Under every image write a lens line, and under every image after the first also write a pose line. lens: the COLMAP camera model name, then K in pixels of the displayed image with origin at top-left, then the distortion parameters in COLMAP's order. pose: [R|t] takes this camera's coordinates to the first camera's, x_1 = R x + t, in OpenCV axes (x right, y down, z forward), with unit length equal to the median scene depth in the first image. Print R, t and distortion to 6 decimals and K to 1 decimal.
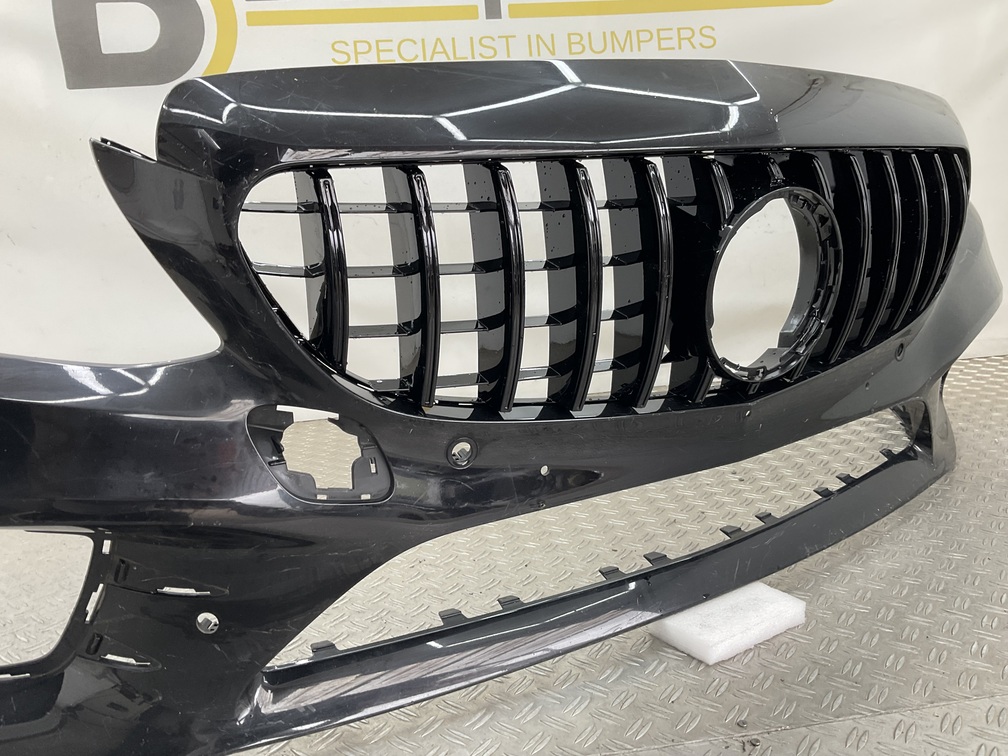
lens RADIAL K [[871.1, 0, 510.8], [0, 871.1, 379.2], [0, 0, 1]] dist [0.073491, -0.150835]
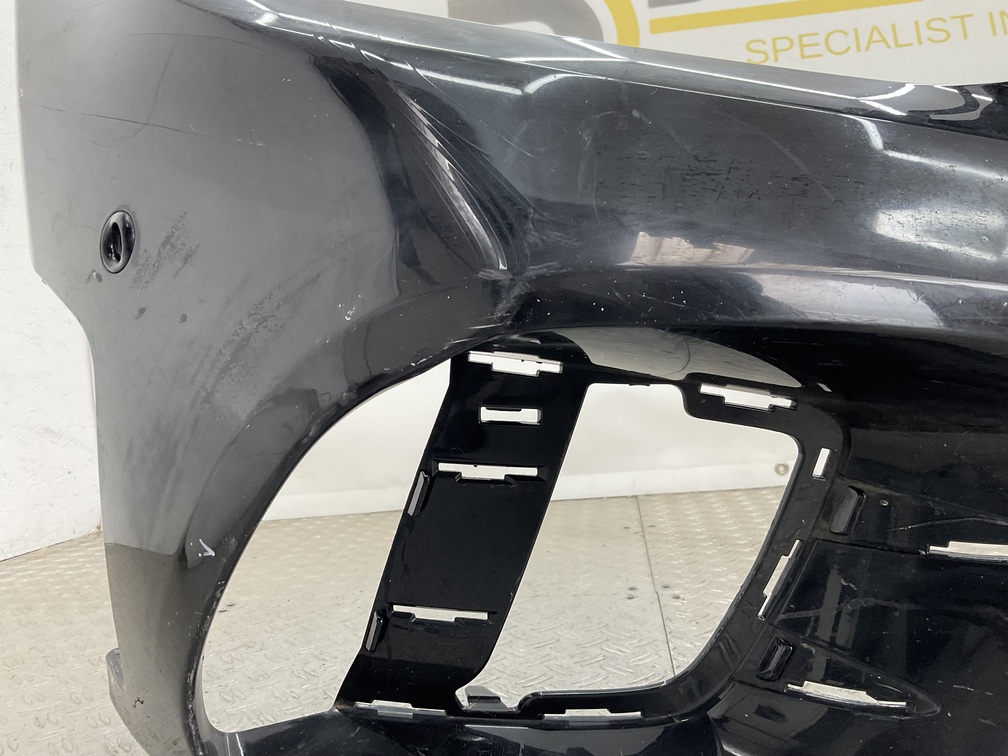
lens RADIAL K [[871.1, 0, 483.5], [0, 871.1, 351.7], [0, 0, 1]] dist [0.073491, -0.150835]
pose [[0.955197, -0.022753, -0.295095, -0.404293], [-0.037956, 0.979391, -0.198374, 0.194116], [0.293527, 0.200687, 0.934648, 0.348819]]
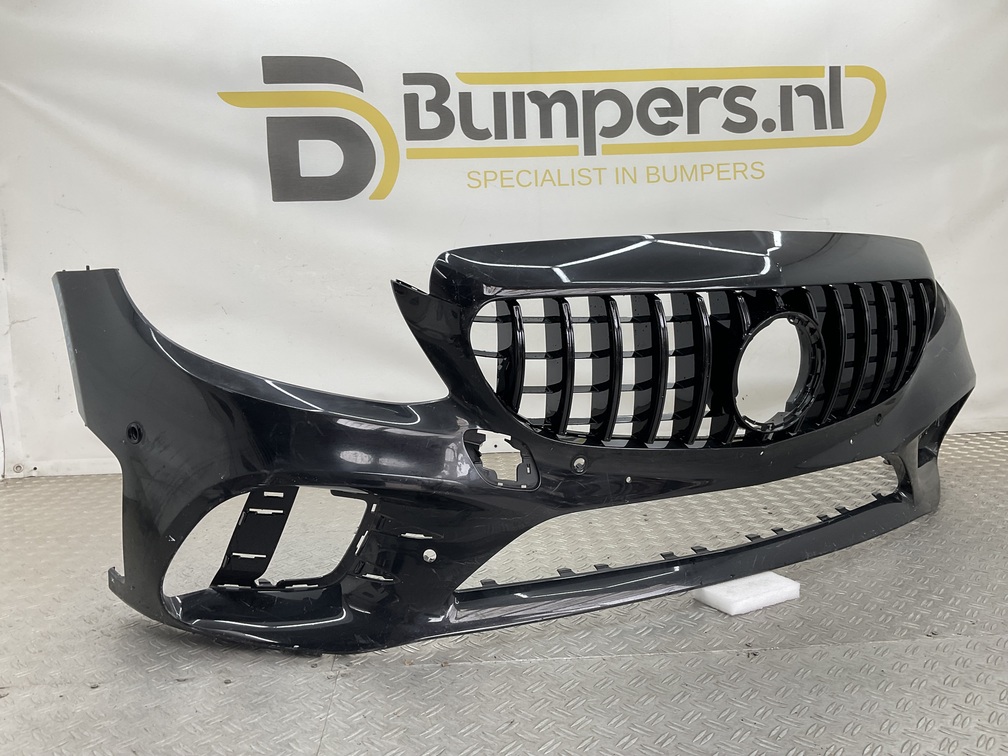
lens RADIAL K [[871.1, 0, 502.0], [0, 871.1, 368.7], [0, 0, 1]] dist [0.073491, -0.150835]
pose [[0.995782, 0.039572, -0.082776, -0.061403], [-0.046200, 0.995744, -0.079752, 0.034732], [0.079267, 0.083240, 0.993372, -0.578024]]
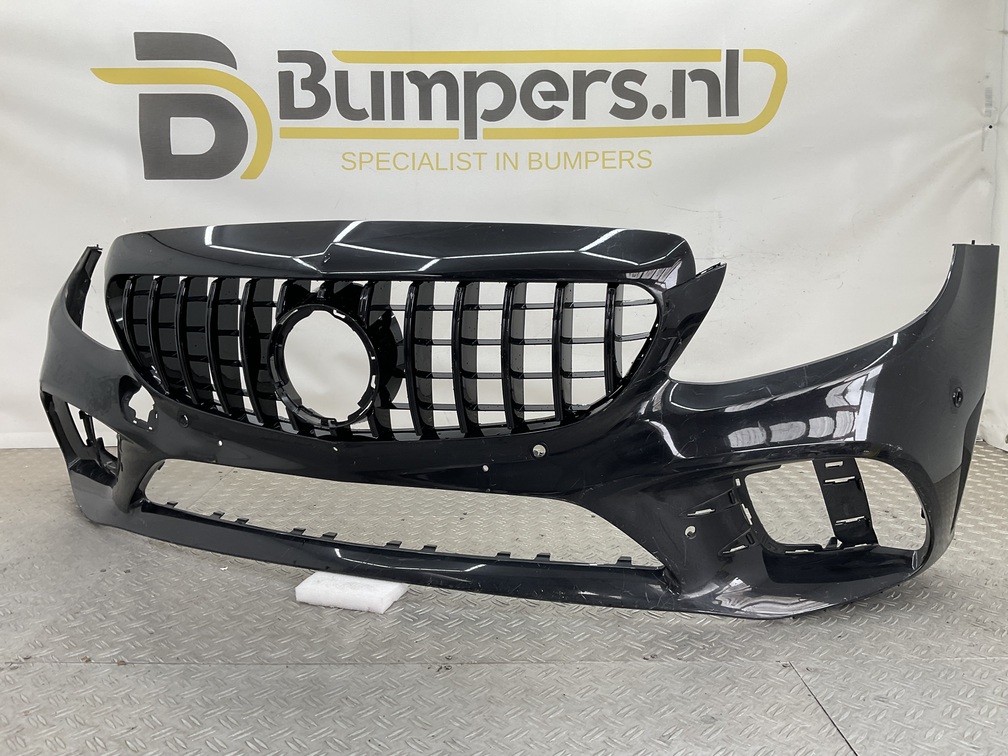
lens RADIAL K [[871.1, 0, 505.6], [0, 871.1, 369.6], [0, 0, 1]] dist [0.073491, -0.150835]
pose [[0.989219, 0.072977, -0.126969, 0.441633], [-0.080460, 0.995248, -0.054835, -0.028705], [0.122364, 0.064460, 0.990390, -0.460418]]
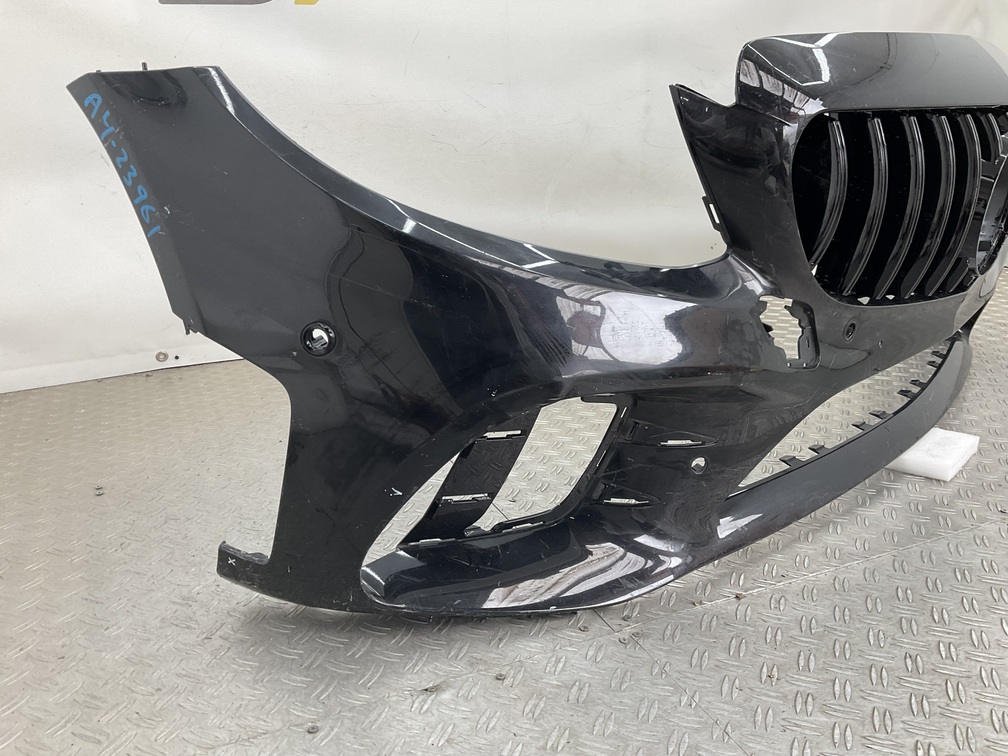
lens RADIAL K [[871.1, 0, 532.8], [0, 871.1, 368.1], [0, 0, 1]] dist [0.073491, -0.150835]
pose [[0.962194, -0.044568, 0.268692, -0.753008], [0.024757, 0.996749, 0.076675, 0.021012], [-0.271236, -0.067124, 0.960169, -0.144041]]
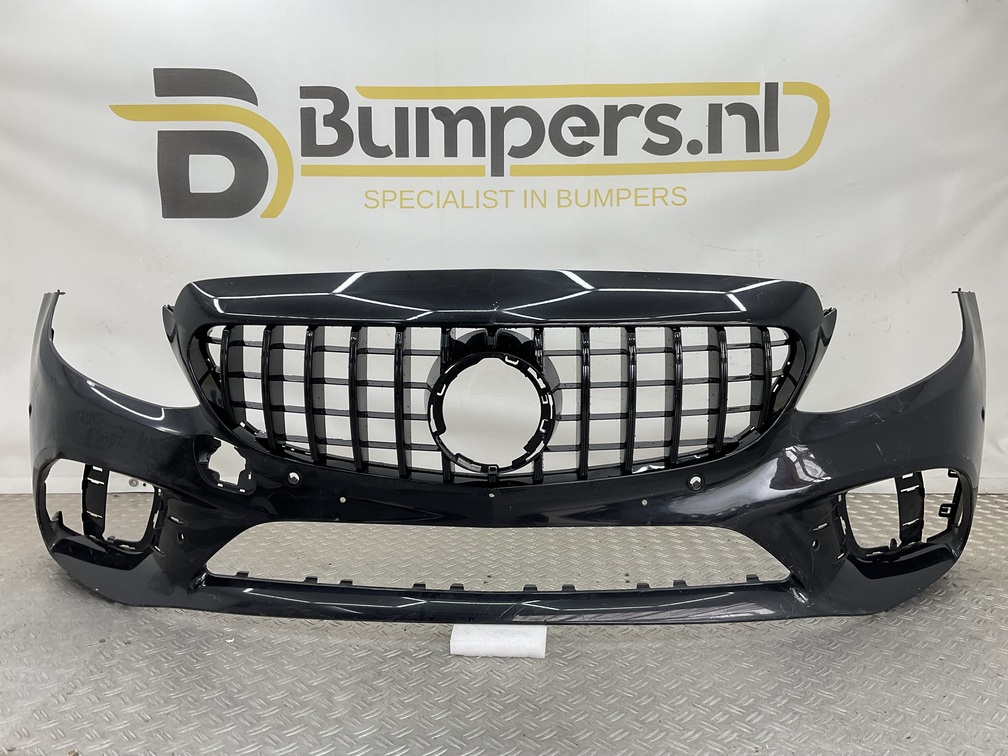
lens RADIAL K [[871.1, 0, 503.0], [0, 871.1, 367.6], [0, 0, 1]] dist [0.073491, -0.150835]
pose [[0.984388, 0.073014, -0.160153, 0.415495], [-0.087460, 0.992528, -0.085081, -0.089037], [0.152744, 0.097760, 0.983419, -0.347208]]
